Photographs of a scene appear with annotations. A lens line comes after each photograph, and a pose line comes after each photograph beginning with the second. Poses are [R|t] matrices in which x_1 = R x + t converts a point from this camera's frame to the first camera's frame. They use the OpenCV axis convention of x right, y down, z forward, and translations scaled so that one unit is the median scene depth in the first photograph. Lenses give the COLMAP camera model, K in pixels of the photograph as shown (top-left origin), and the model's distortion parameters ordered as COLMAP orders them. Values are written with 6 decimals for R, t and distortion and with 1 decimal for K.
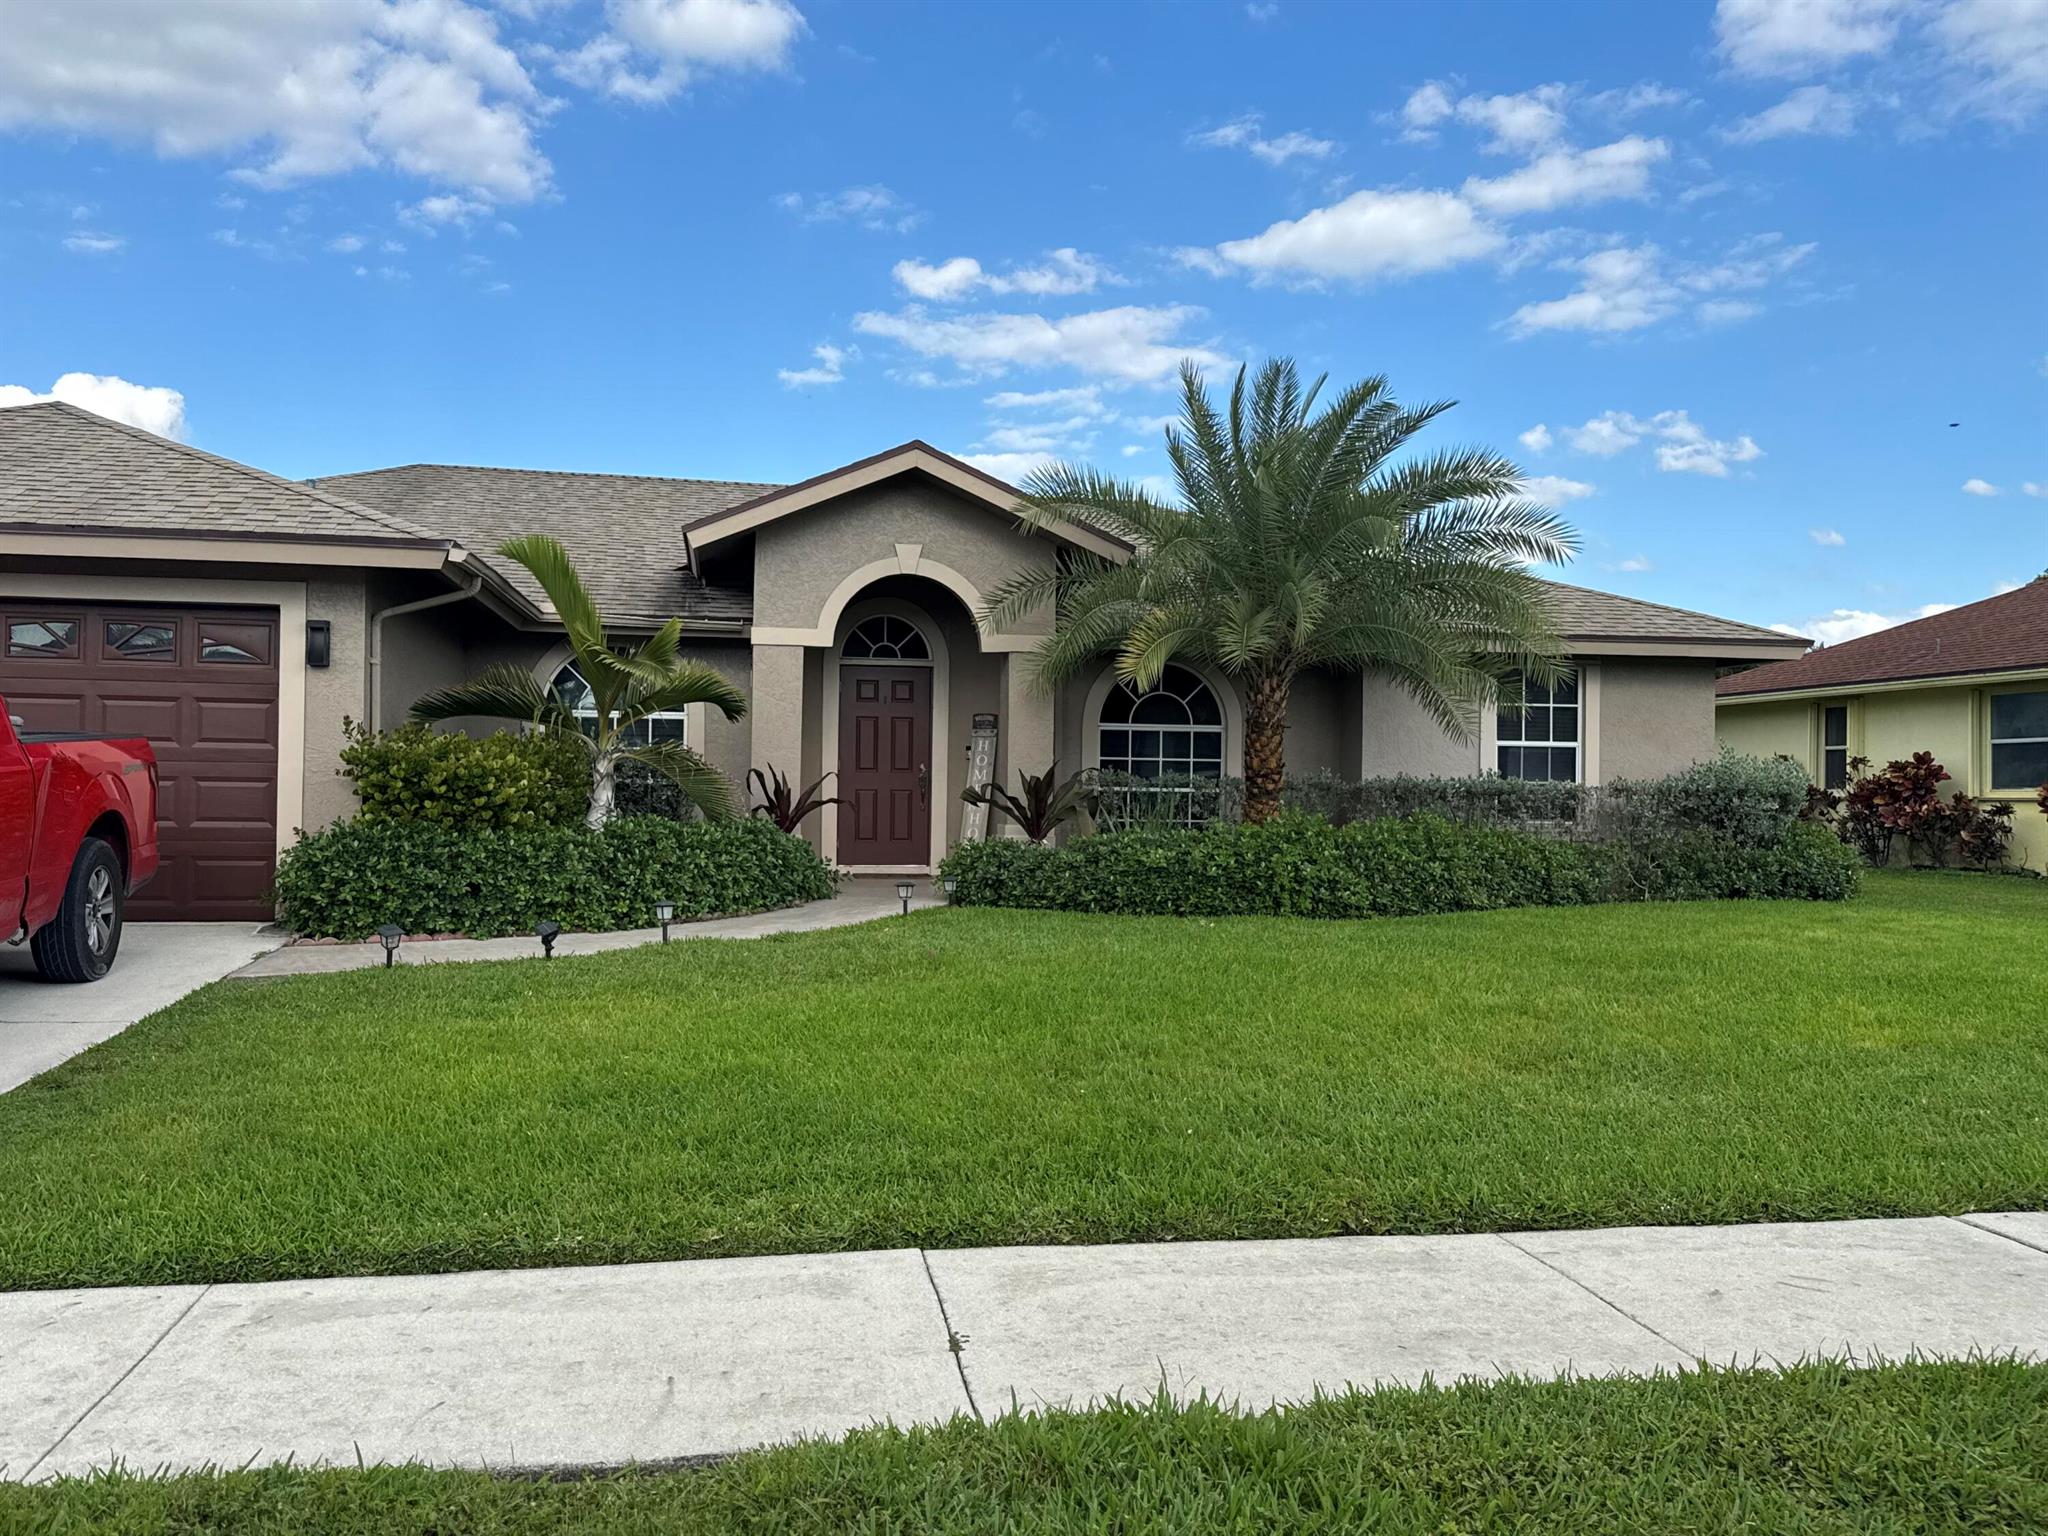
lens RADIAL K [[1658.9, 0, 1024.0], [0, 1658.9, 768.0], [0, 0, 1]] dist [0.110245, -0.172097]
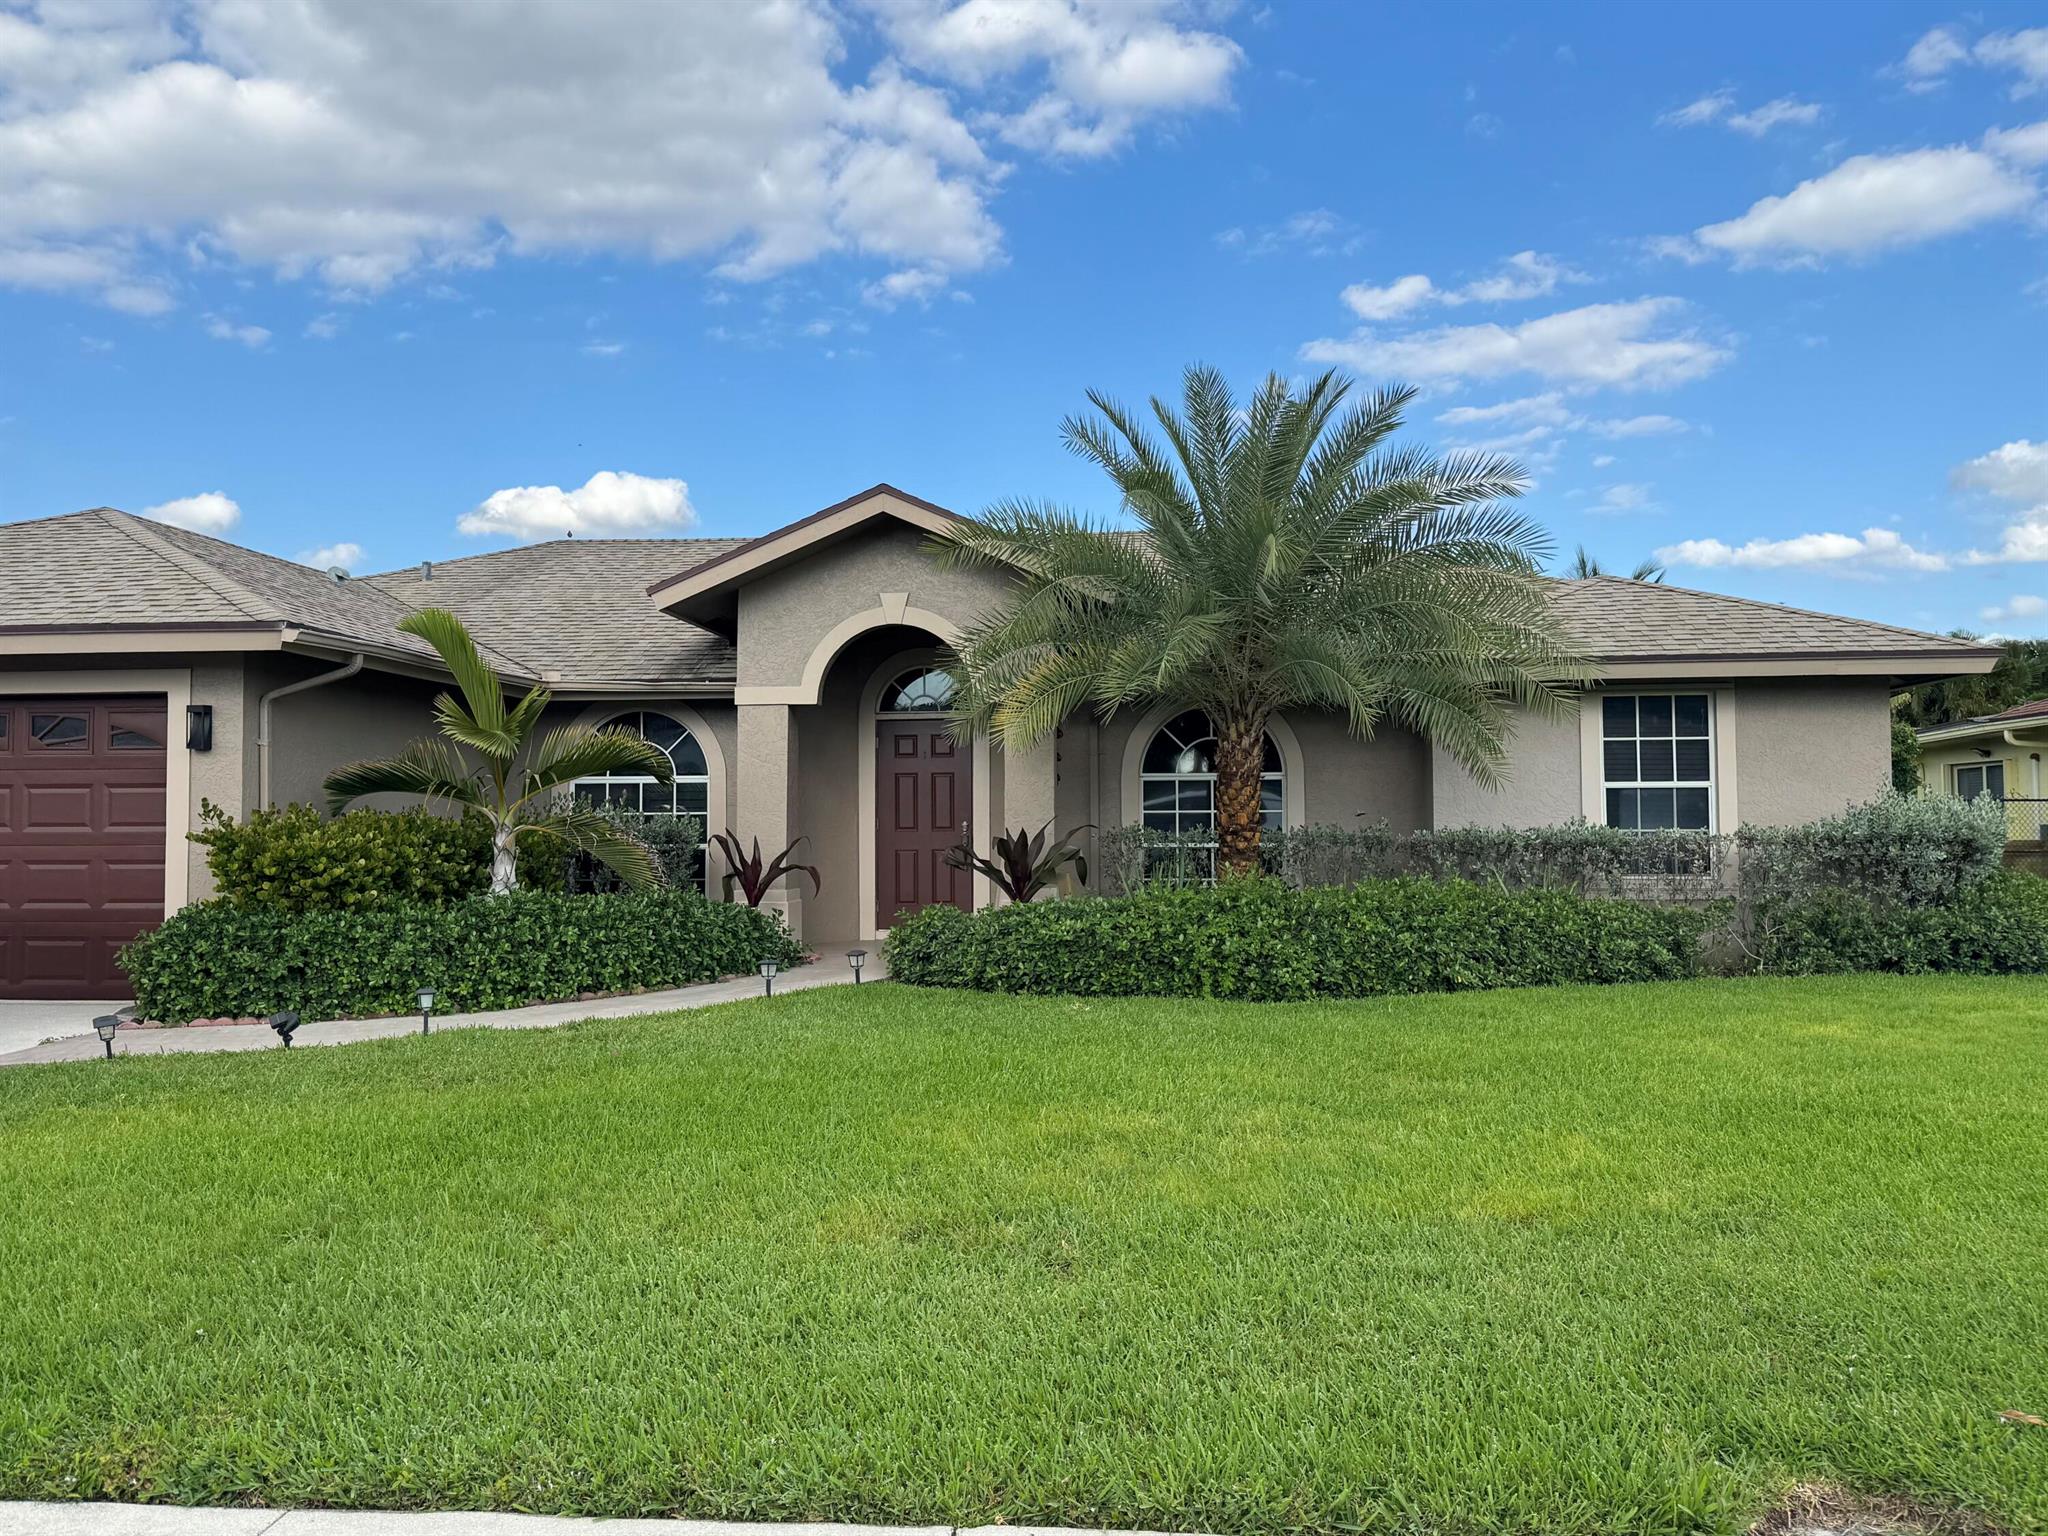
lens RADIAL K [[1682.0, 0, 1040.7], [0, 1682.0, 777.1], [0, 0, 1]] dist [0.097271, -0.155108]
pose [[0.964984, -0.026713, -0.260945, 0.259165], [0.022392, 0.999559, -0.019519, -0.009472], [0.261352, 0.012993, 0.965156, 0.102333]]
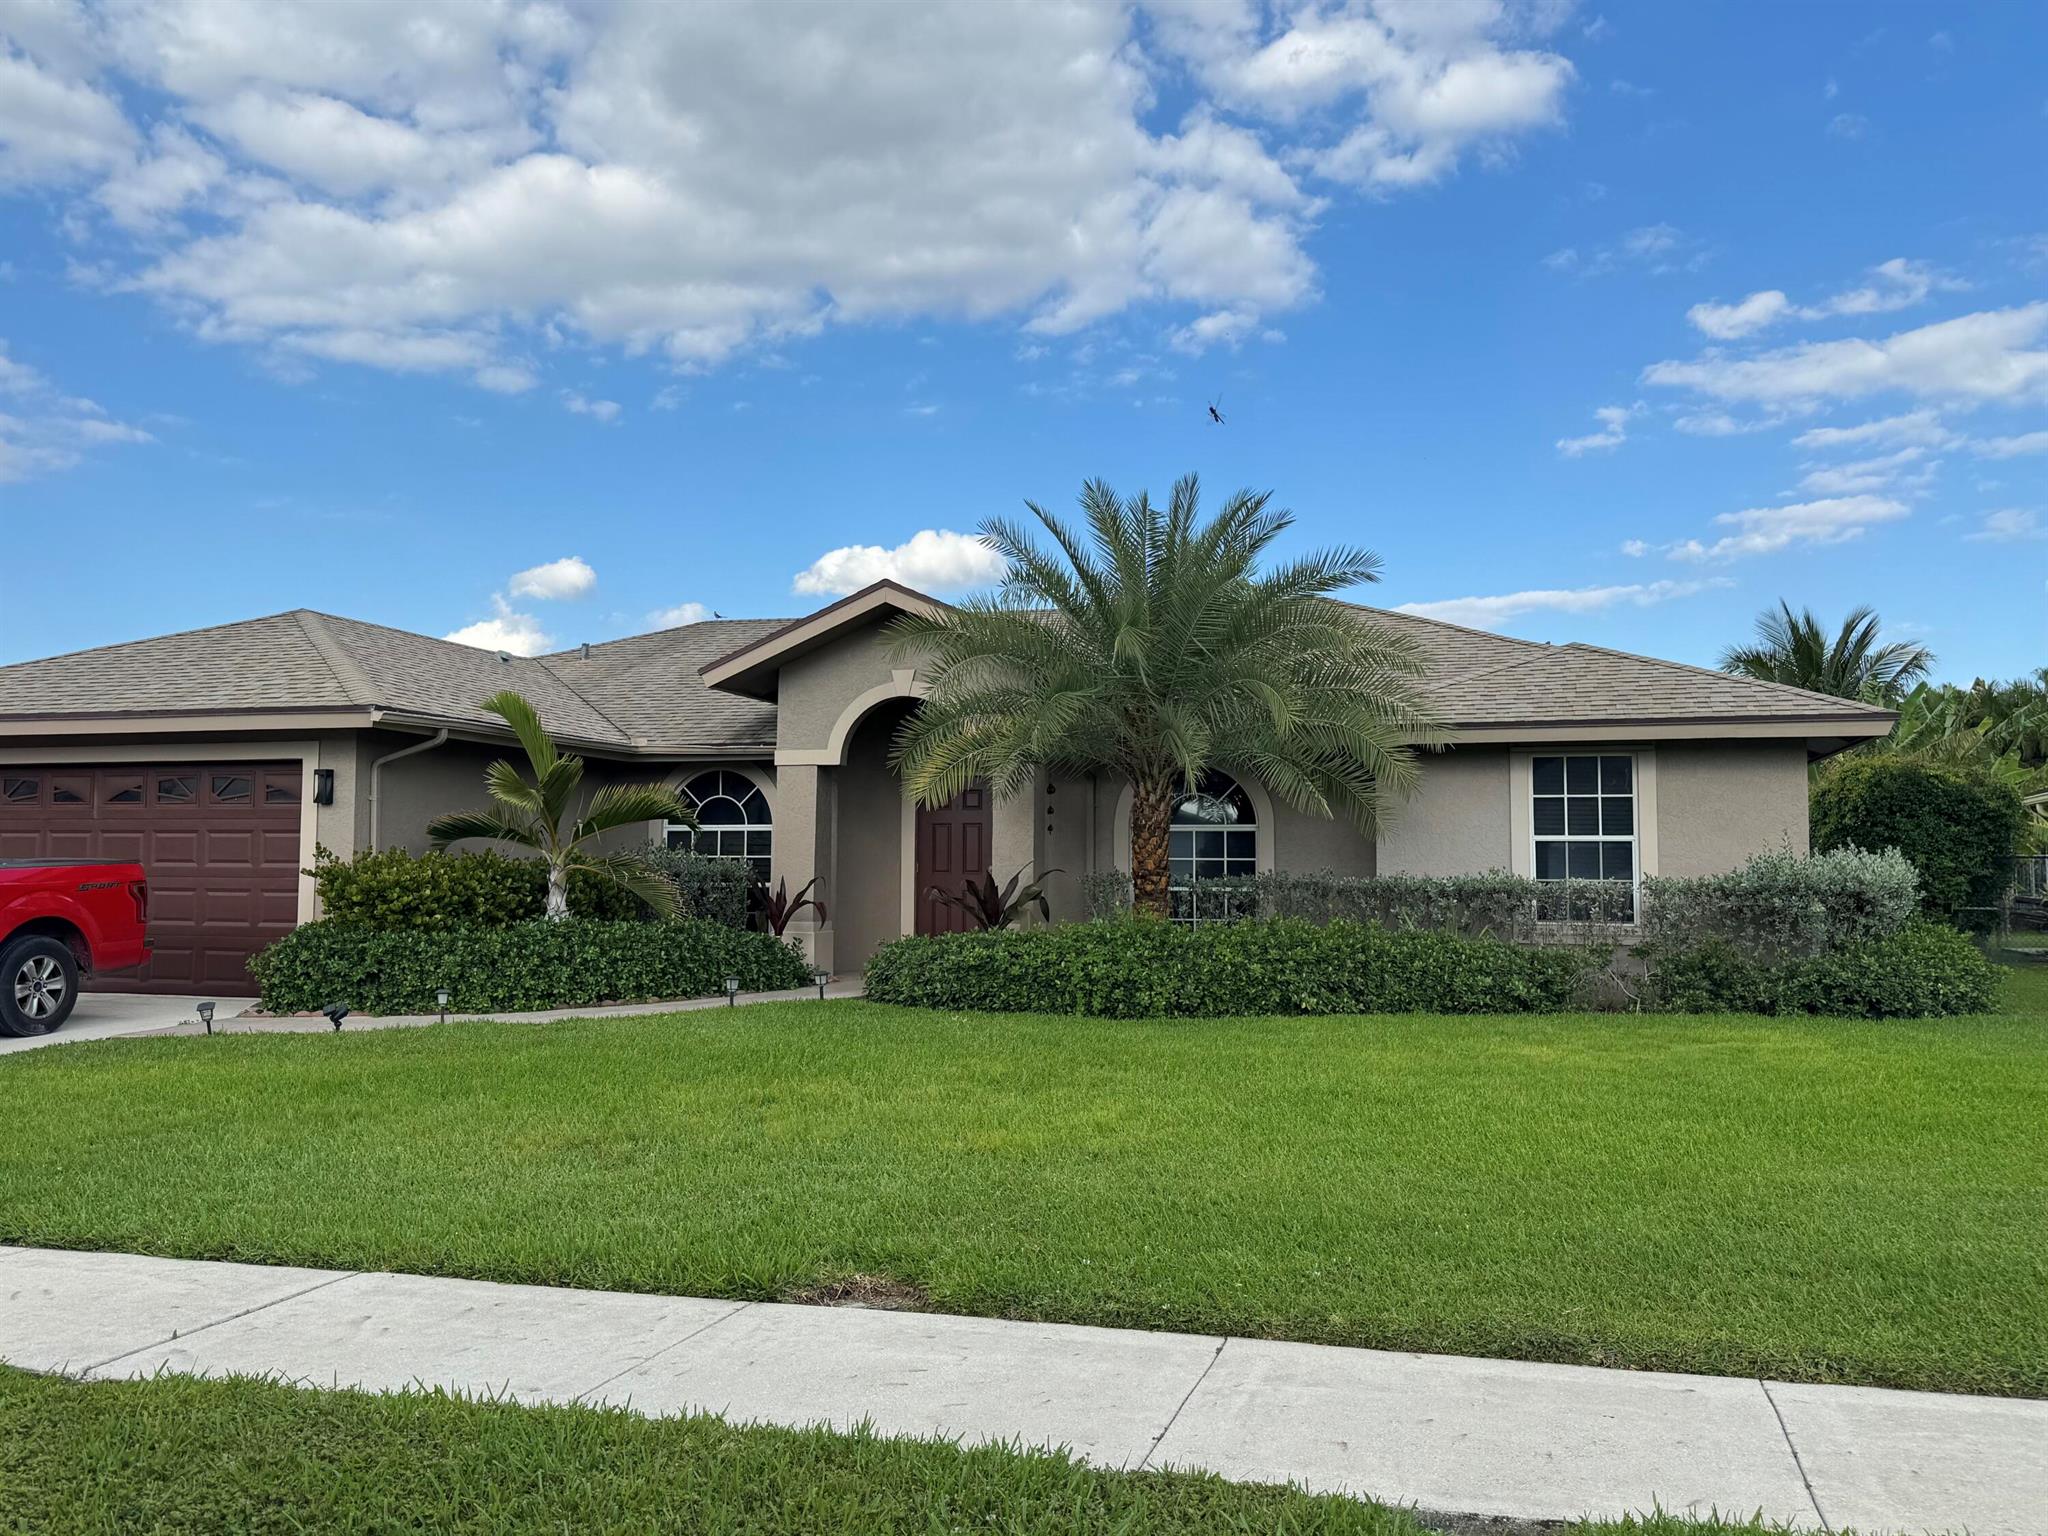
lens RADIAL K [[1700.7, 0, 1035.8], [0, 1700.7, 804.2], [0, 0, 1]] dist [0.127362, -0.216101]
pose [[0.899282, -0.027165, -0.436524, 0.504338], [0.013059, 0.999292, -0.035282, -0.004266], [0.437174, 0.026028, 0.899000, 0.025649]]
